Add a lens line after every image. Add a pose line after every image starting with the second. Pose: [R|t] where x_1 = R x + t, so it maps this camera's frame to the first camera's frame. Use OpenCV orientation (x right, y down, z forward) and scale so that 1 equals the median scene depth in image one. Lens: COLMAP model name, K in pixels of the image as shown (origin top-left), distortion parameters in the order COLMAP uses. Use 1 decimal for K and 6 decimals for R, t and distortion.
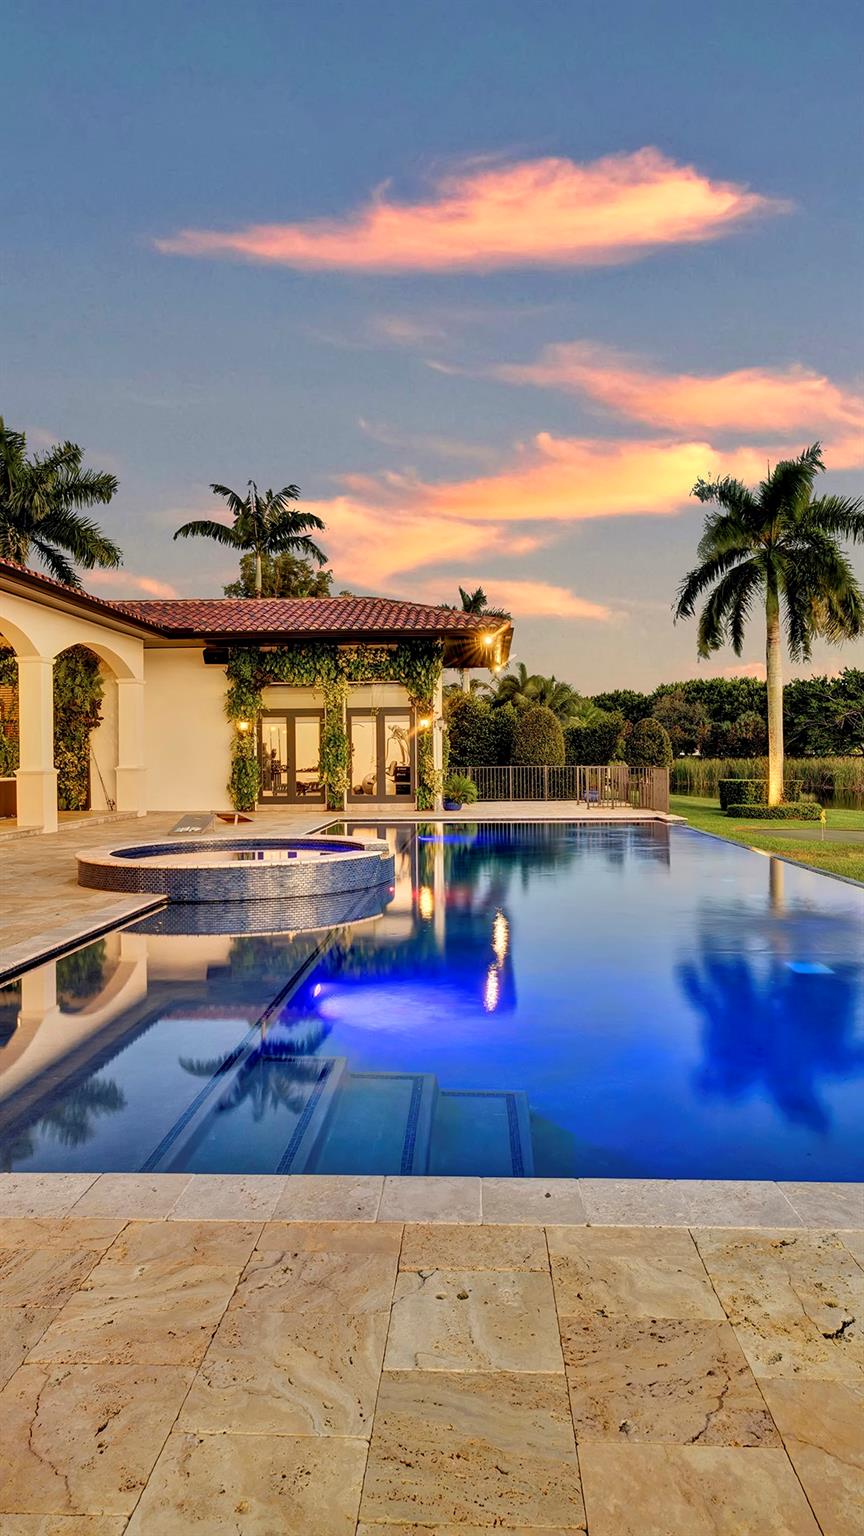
lens RADIAL K [[931.9, 0, 436.6], [0, 931.9, 769.7], [0, 0, 1]] dist [-0.005437, 0.001333]
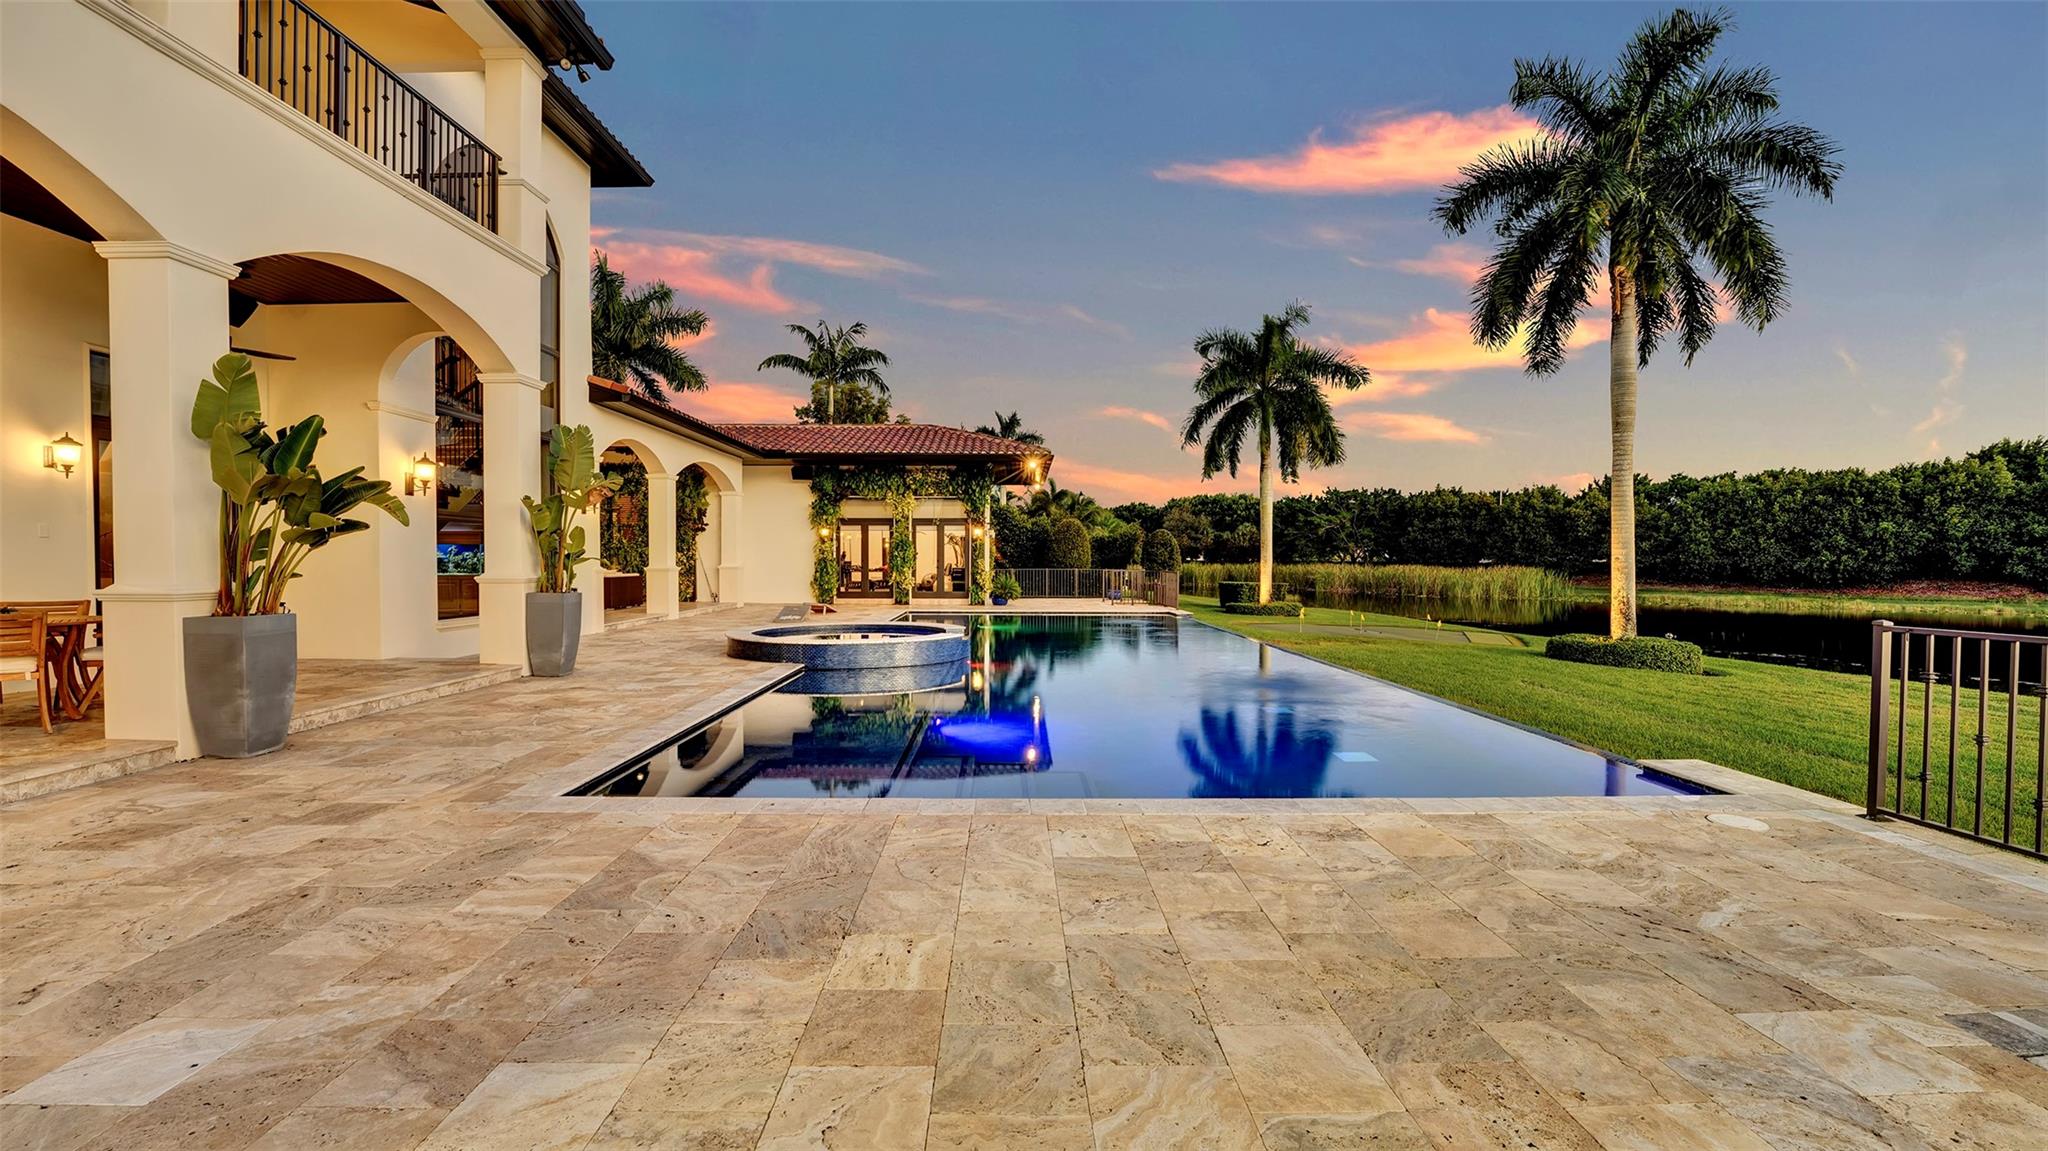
lens RADIAL K [[833.9, 0, 1014.6], [0, 833.9, 574.4], [0, 0, 1]] dist [-0.026757, 0.002650]
pose [[0.998544, 0.011574, 0.052692, -0.017332], [-0.011812, 0.999921, 0.004211, -0.000458], [-0.052639, -0.004828, 0.998602, -0.061093]]
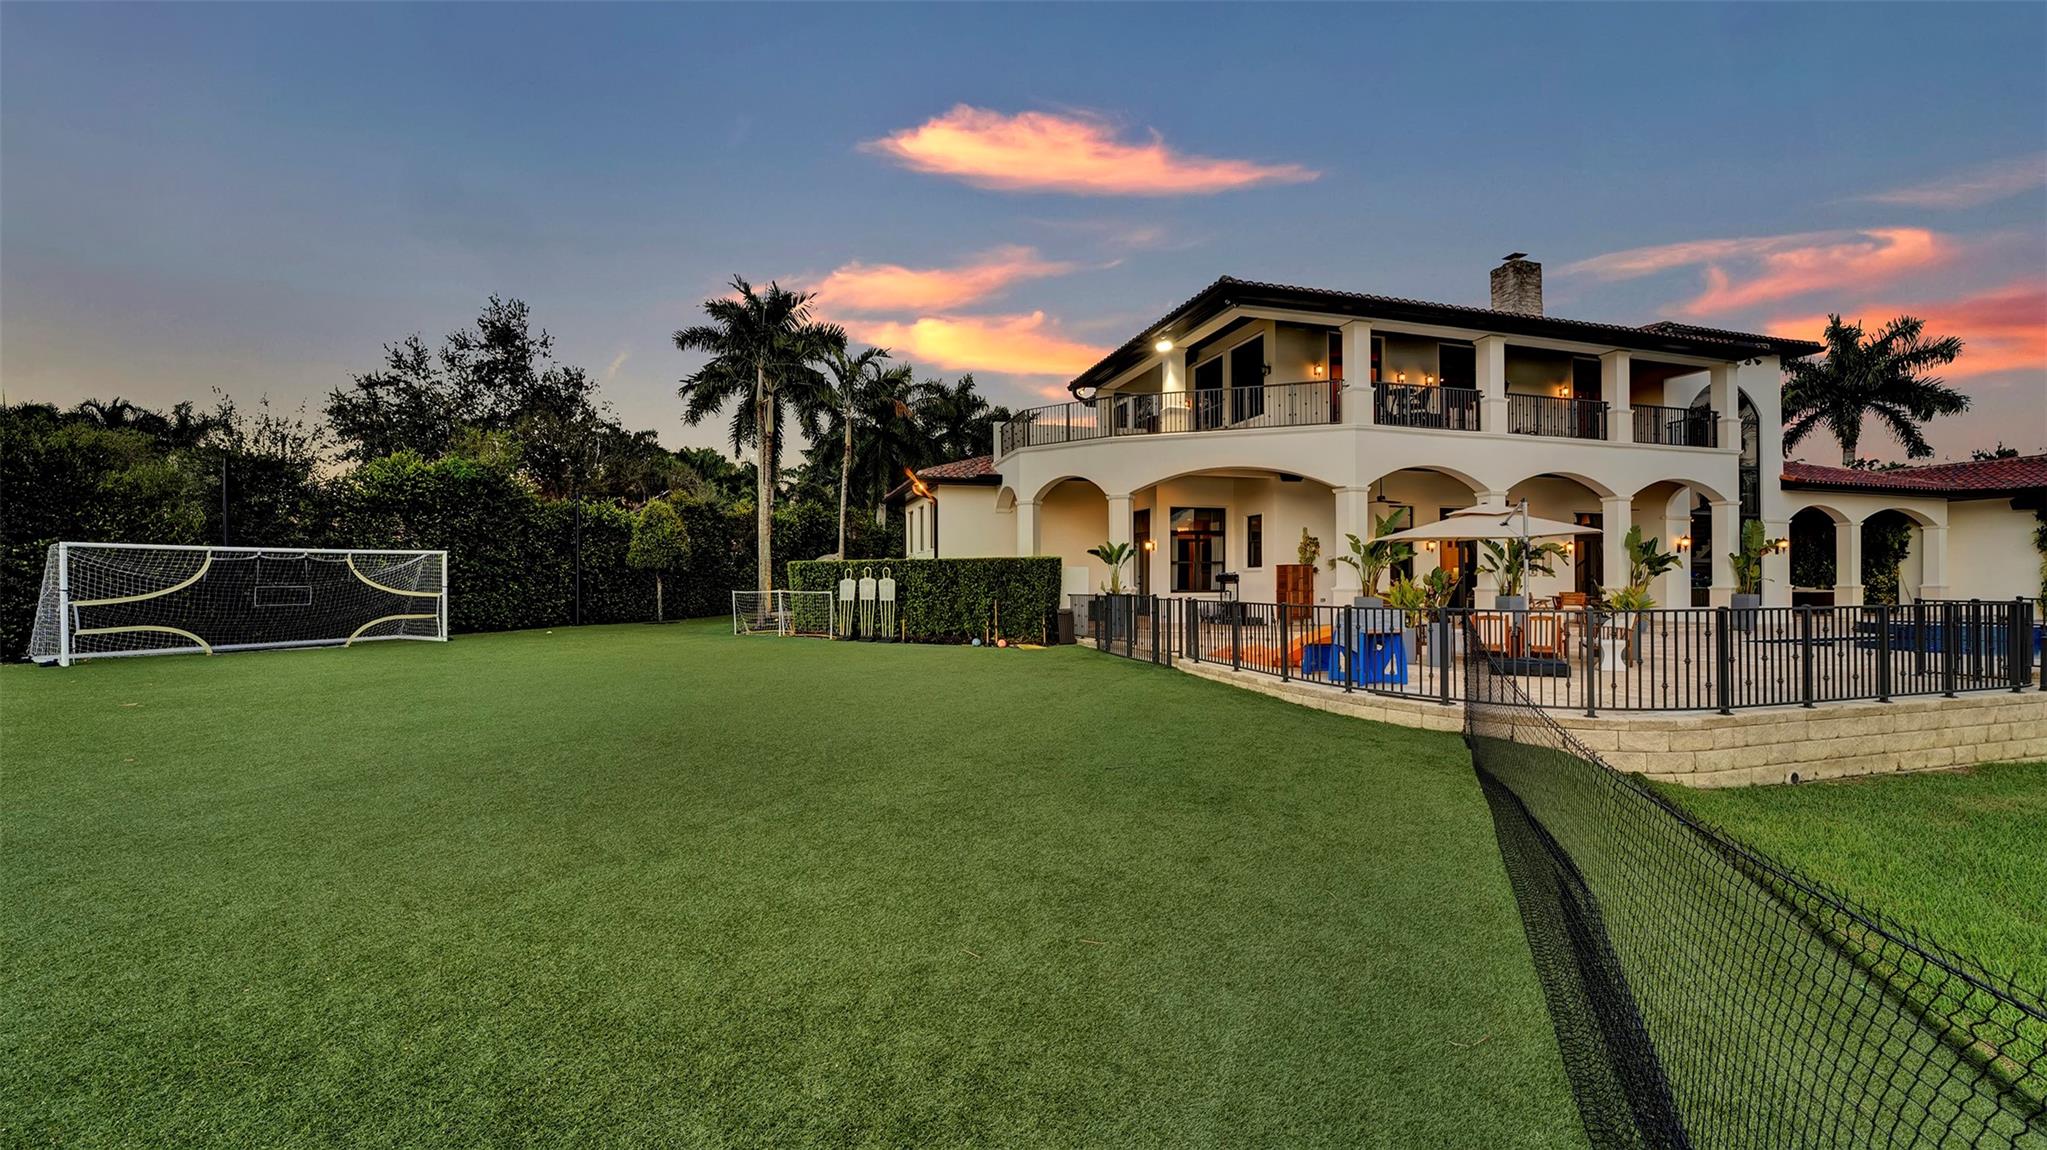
lens RADIAL K [[833.5, 0, 1015.0], [0, 833.5, 577.9], [0, 0, 1]] dist [-0.026757, 0.002650]
pose [[0.324764, 0.004823, -0.945783, 0.318537], [-0.015759, 0.999876, -0.000313, 0.006379], [0.945664, 0.015006, 0.324800, -0.616865]]
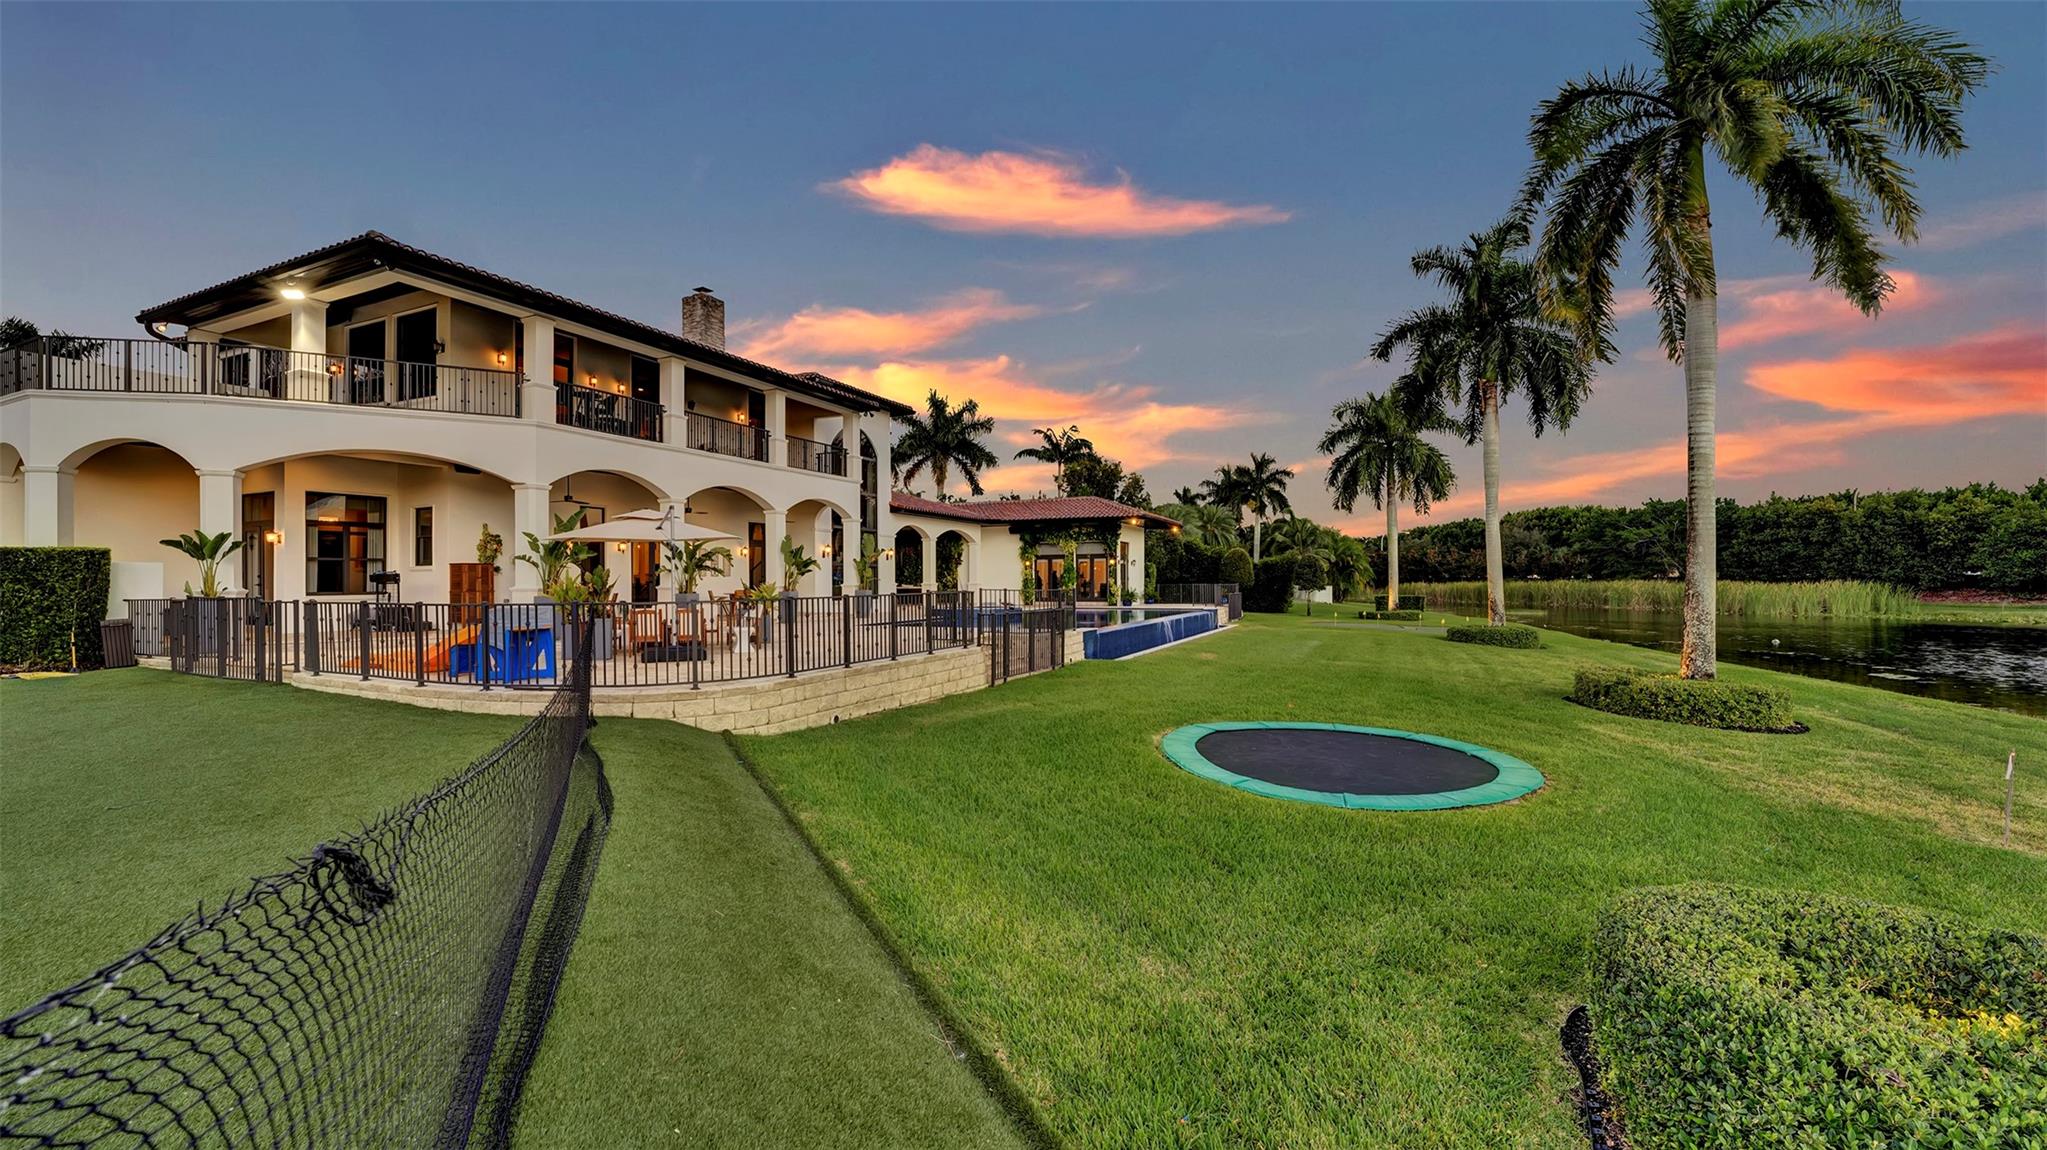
lens RADIAL K [[833.5, 0, 1013.4], [0, 833.5, 577.9], [0, 0, 1]] dist [-0.026757, 0.002650]
pose [[0.930292, 0.002594, -0.366811, 0.367770], [-0.008008, 0.999880, -0.013240, 0.008019], [0.366733, 0.015255, 0.930201, -0.610634]]
